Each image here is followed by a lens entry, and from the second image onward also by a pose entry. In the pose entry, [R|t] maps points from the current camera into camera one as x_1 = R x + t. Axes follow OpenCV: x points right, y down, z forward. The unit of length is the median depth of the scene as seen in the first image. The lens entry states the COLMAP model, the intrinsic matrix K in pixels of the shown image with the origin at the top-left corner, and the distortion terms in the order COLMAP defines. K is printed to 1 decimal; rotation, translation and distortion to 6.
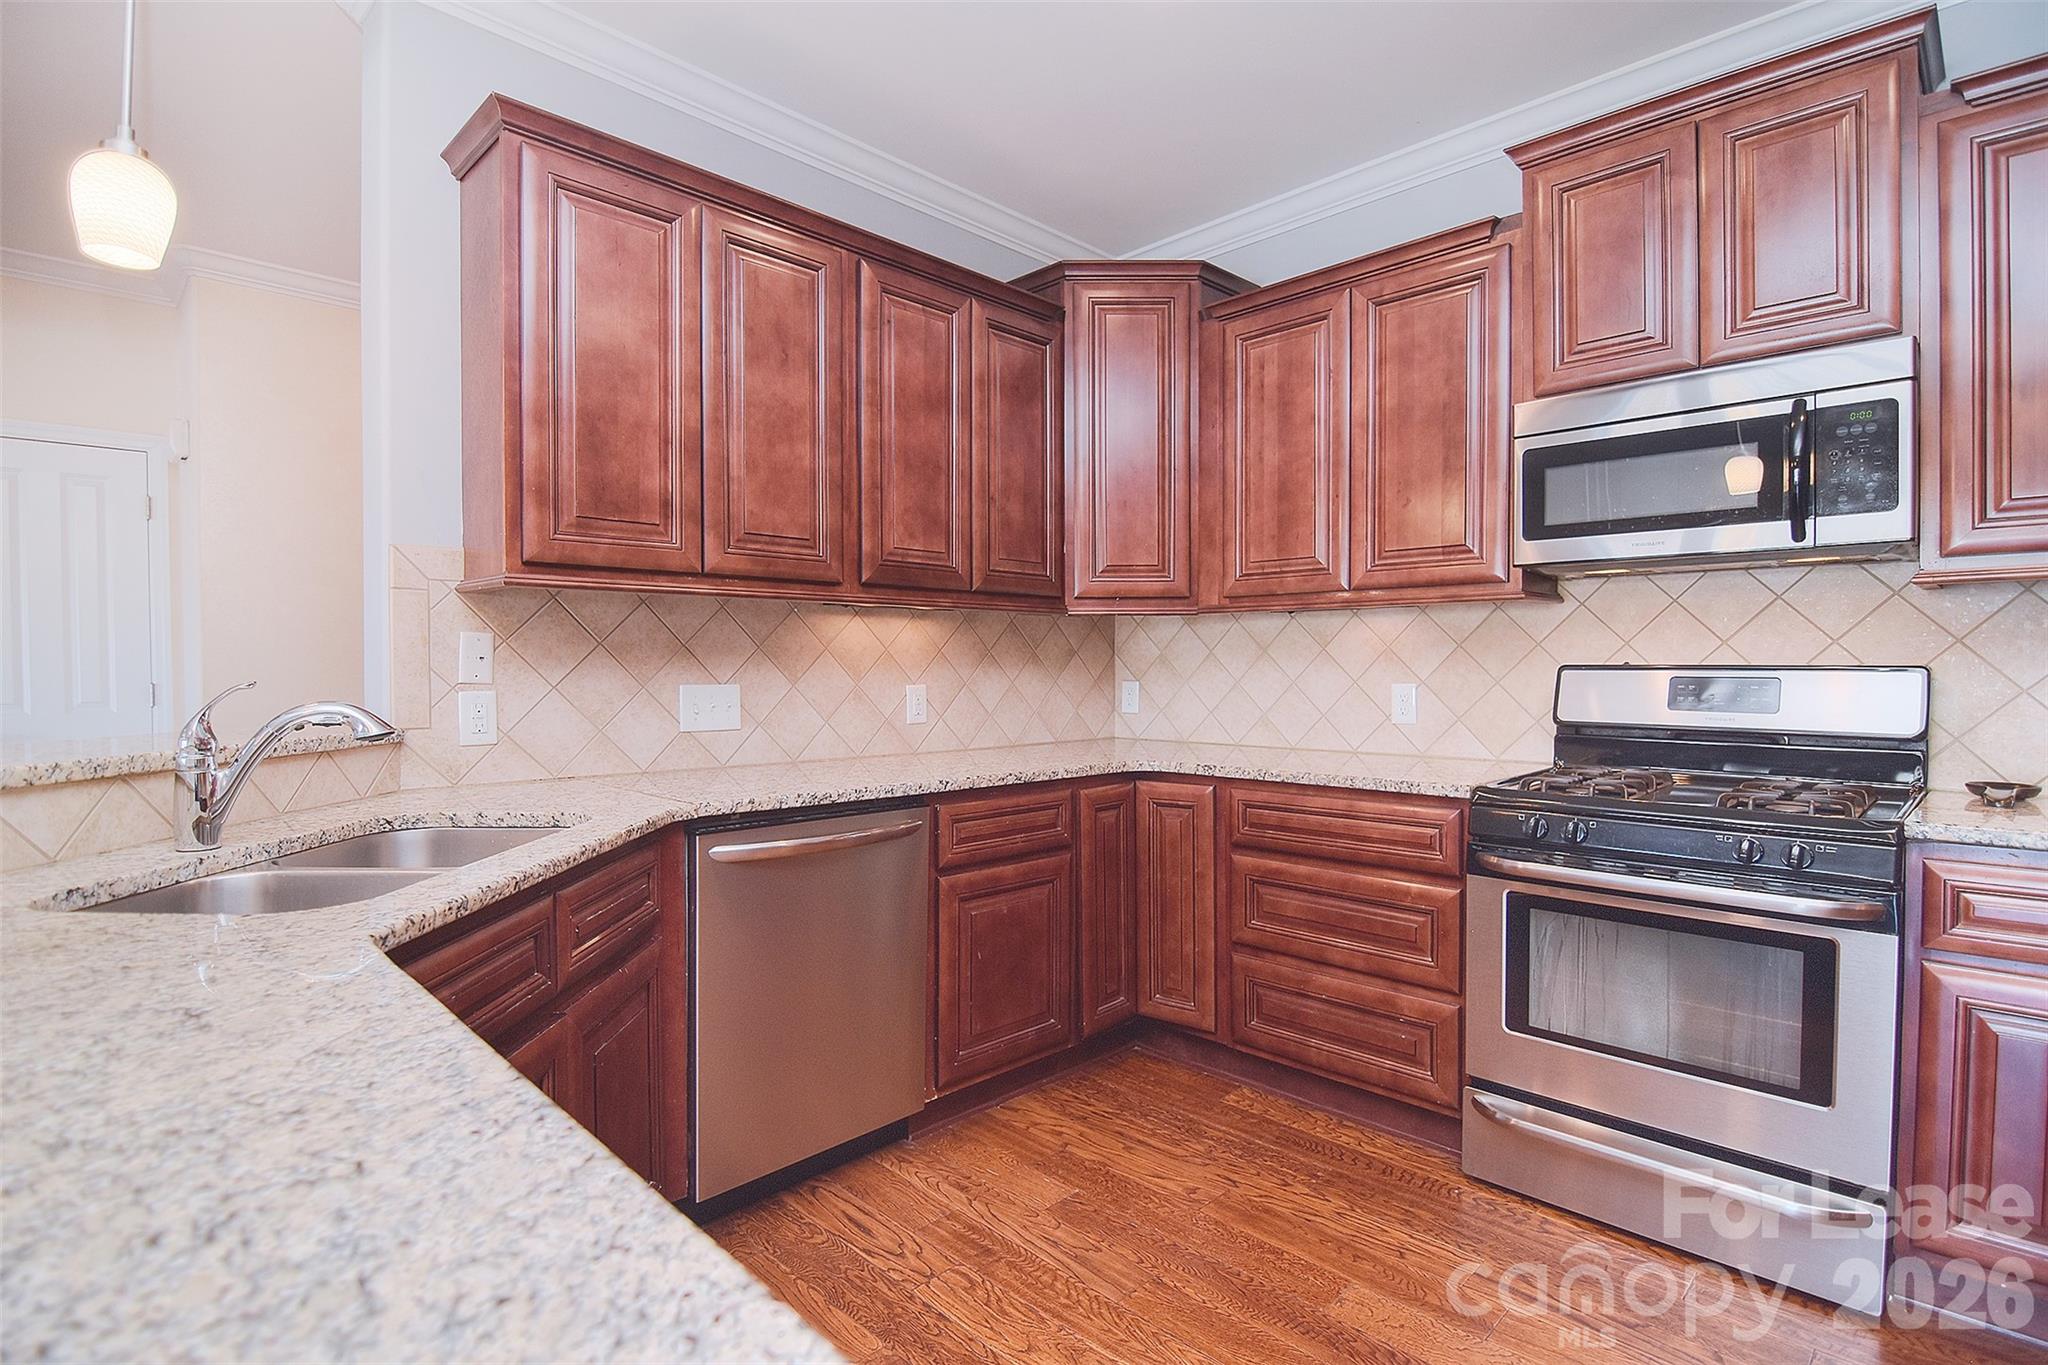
lens RADIAL K [[990.5, 0, 1026.6], [0, 990.5, 703.1], [0, 0, 1]] dist [-0.014492, -0.005227]
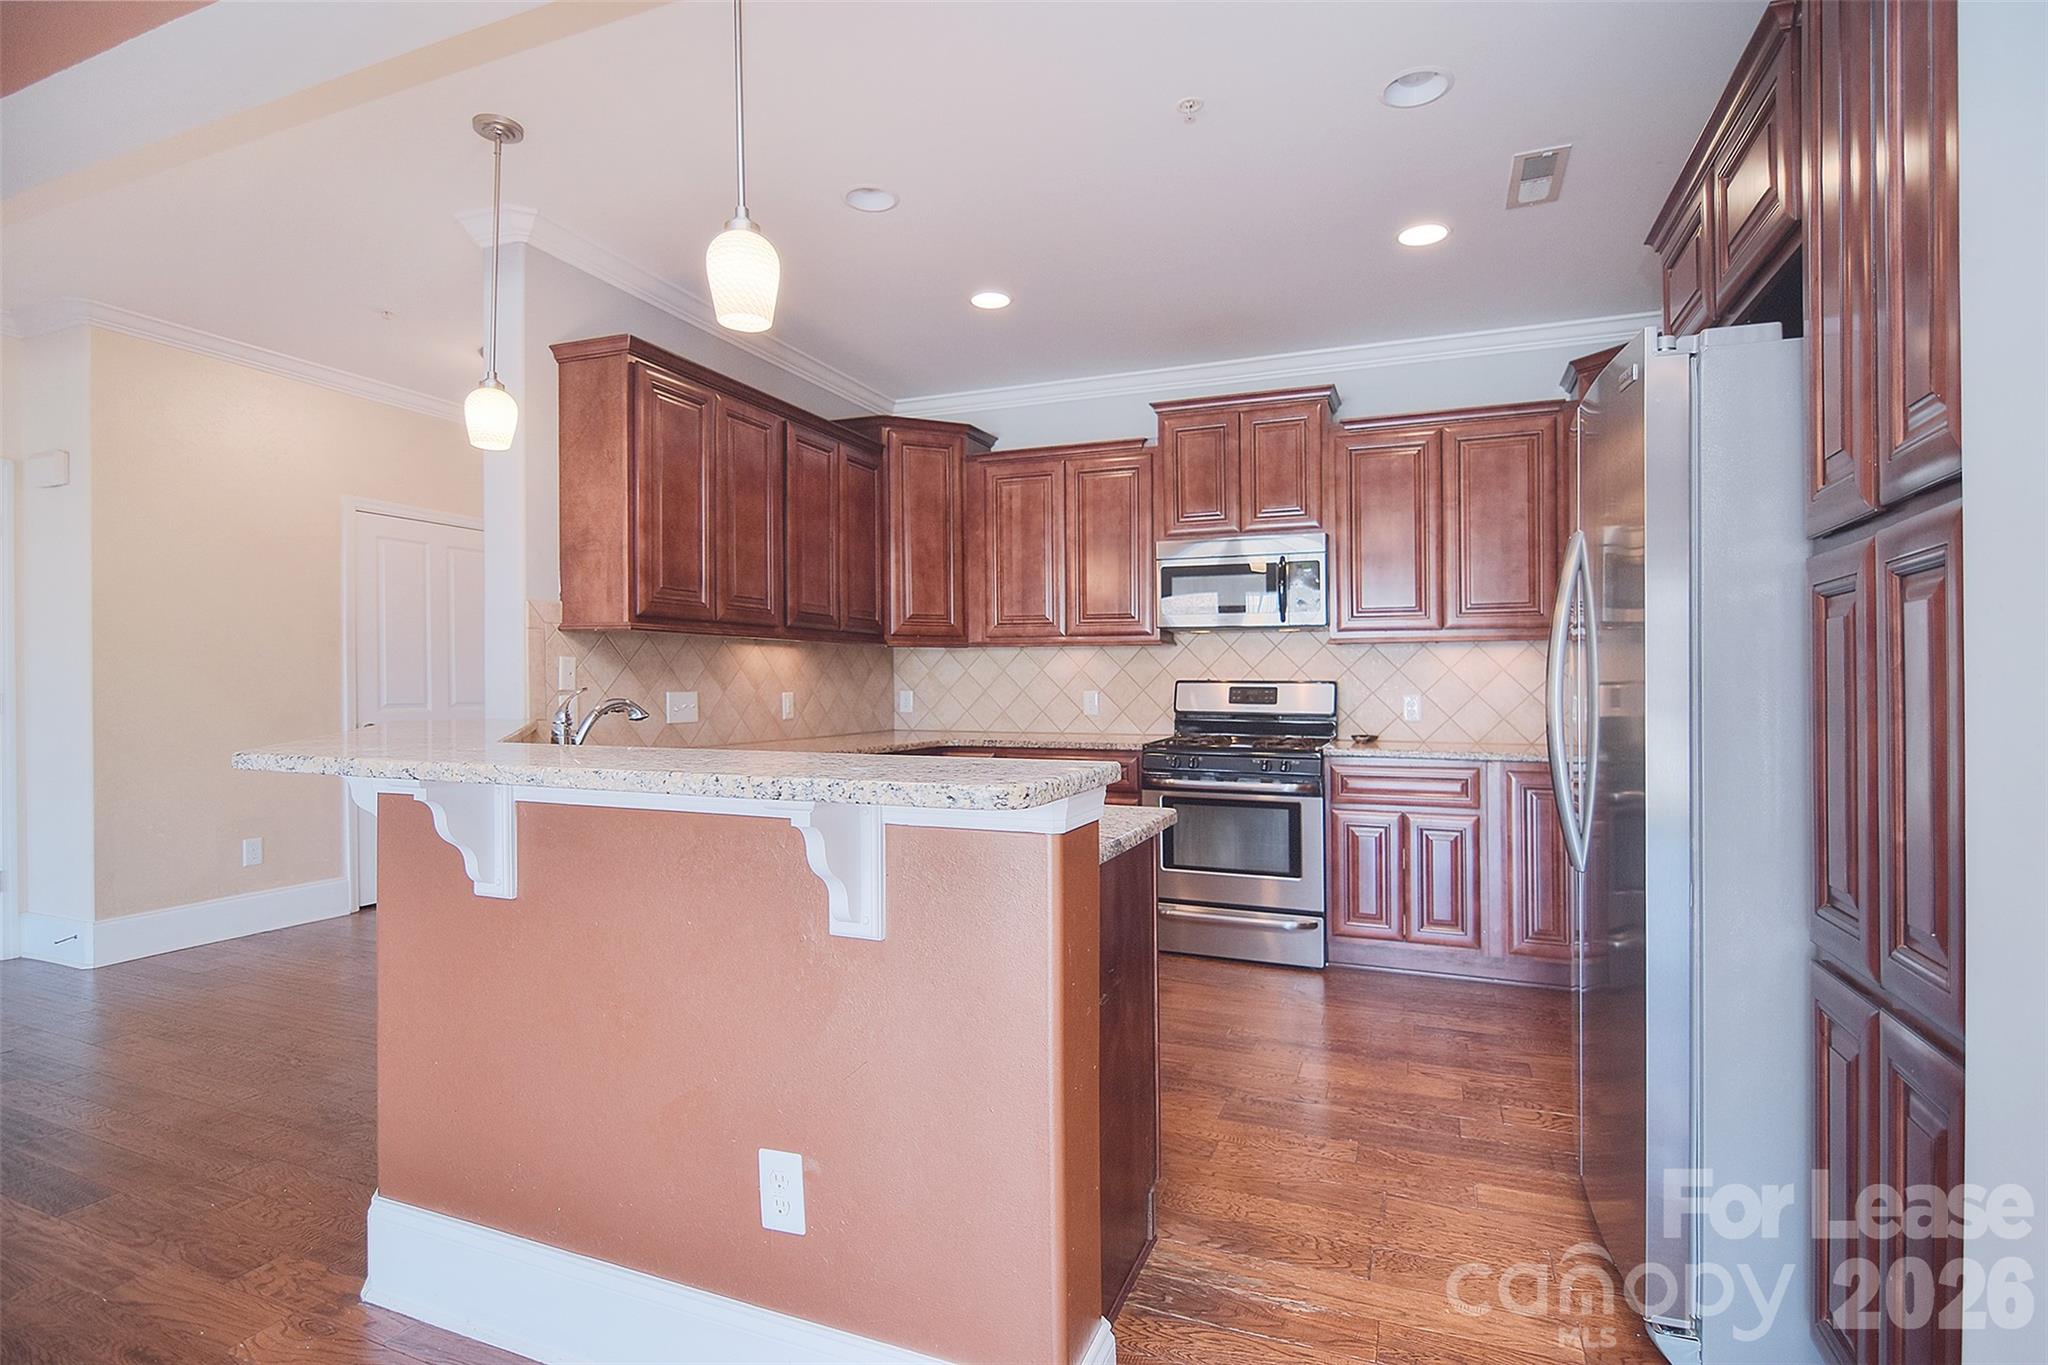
lens RADIAL K [[990.5, 0, 1017.7], [0, 990.5, 682.2], [0, 0, 1]] dist [-0.014492, -0.005227]
pose [[0.921439, 0.000469, 0.388522, -0.470315], [0.012235, 0.999468, -0.030223, 0.018210], [-0.388330, 0.032602, 0.920944, -0.611576]]
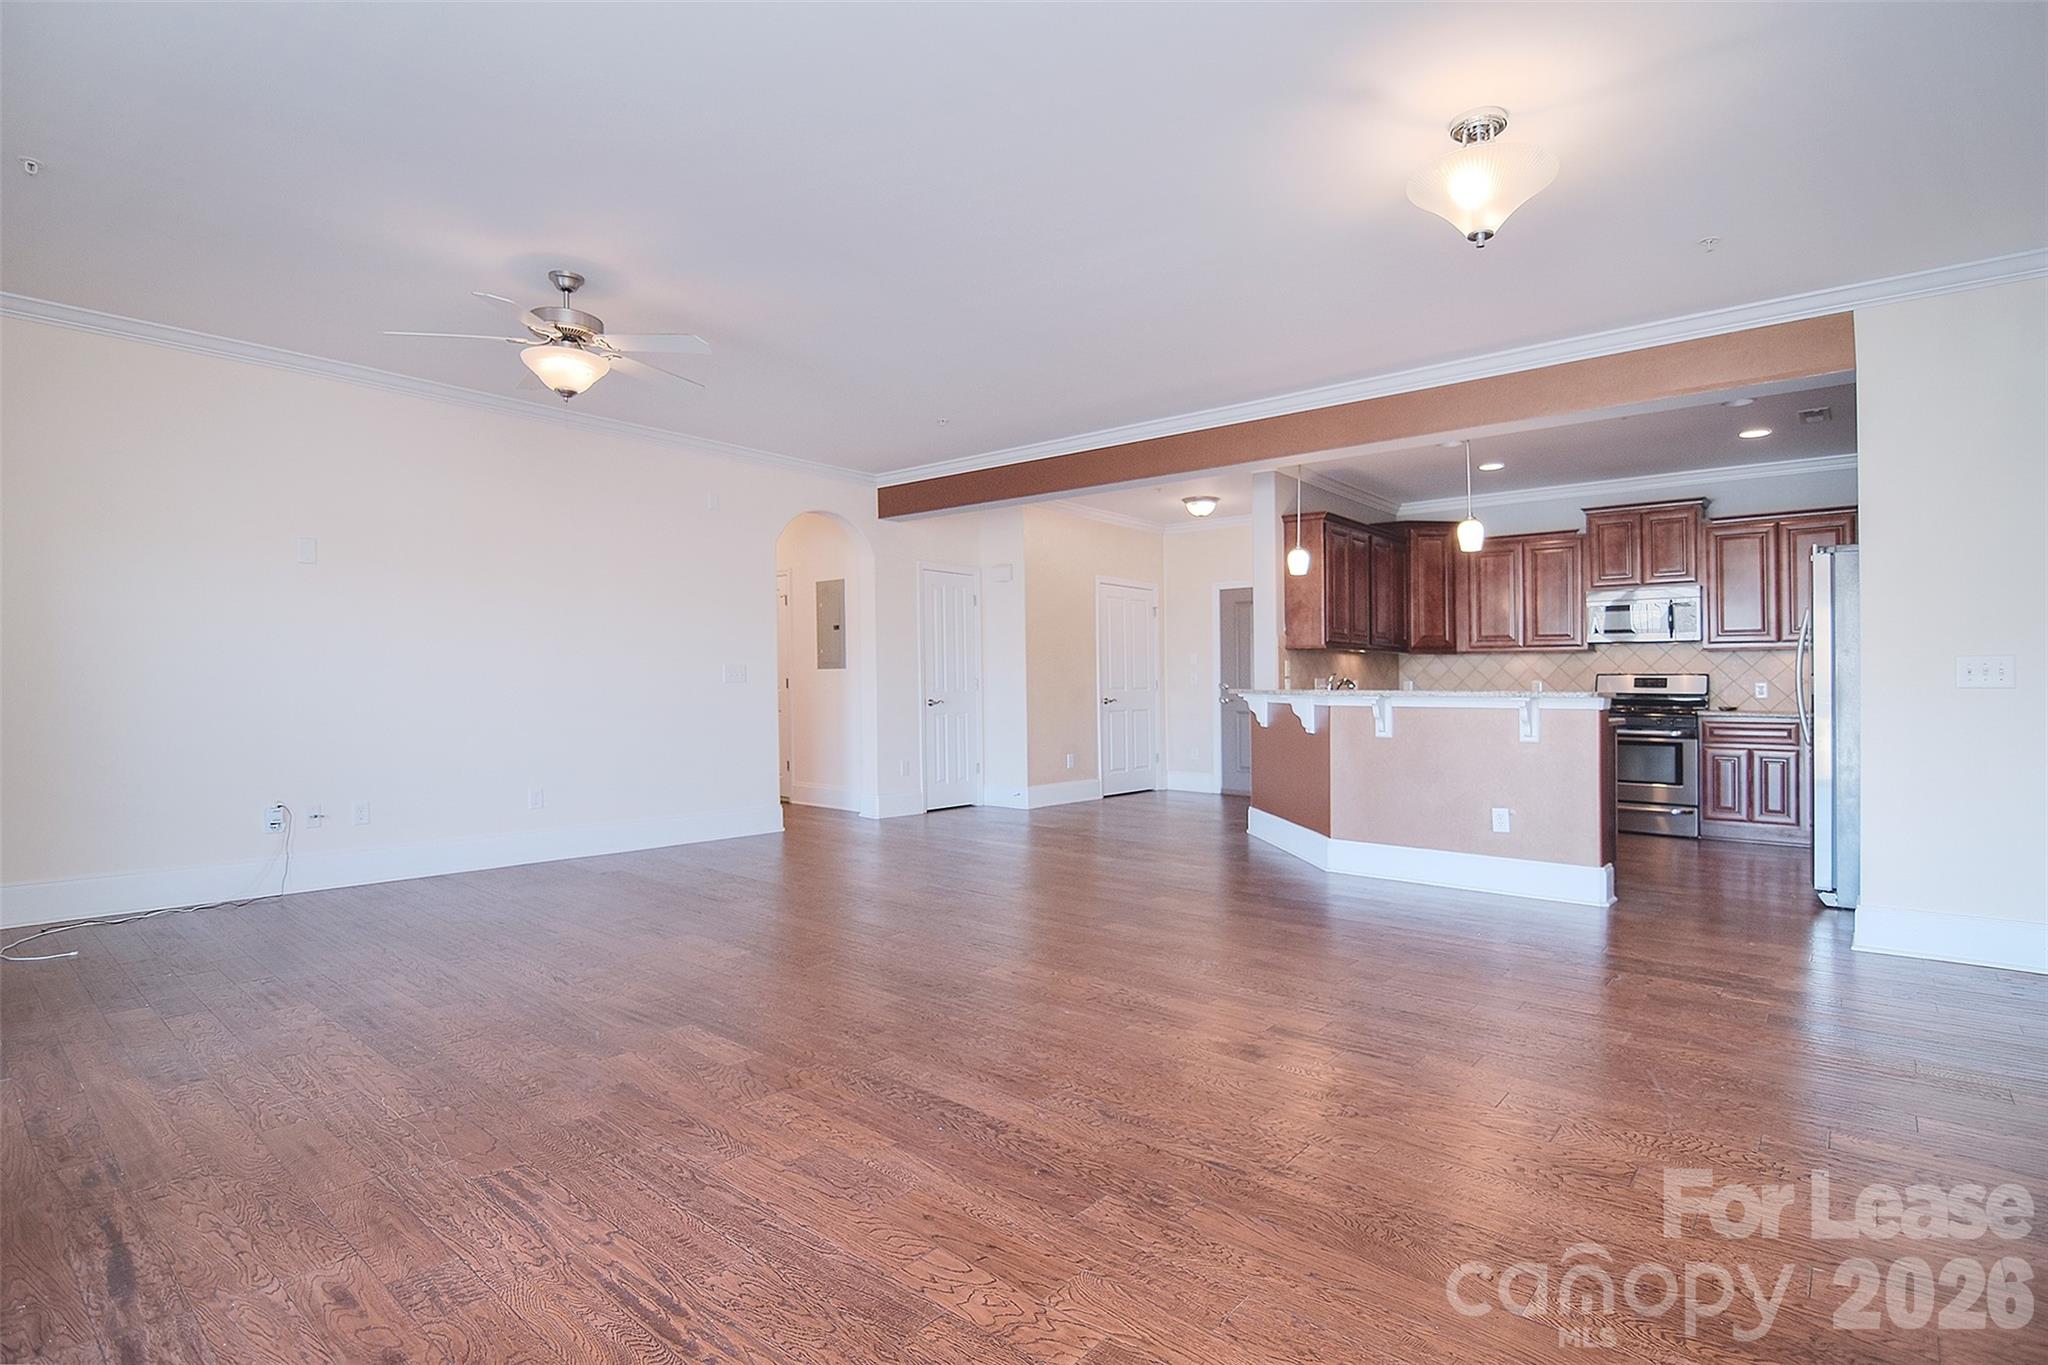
lens RADIAL K [[990.5, 0, 1032.6], [0, 990.5, 682.4], [0, 0, 1]] dist [-0.014492, -0.005227]
pose [[0.995952, 0.002545, 0.089846, -1.528817], [0.000527, 0.999417, -0.034152, 0.095089], [-0.089880, 0.034061, 0.995370, -1.942276]]
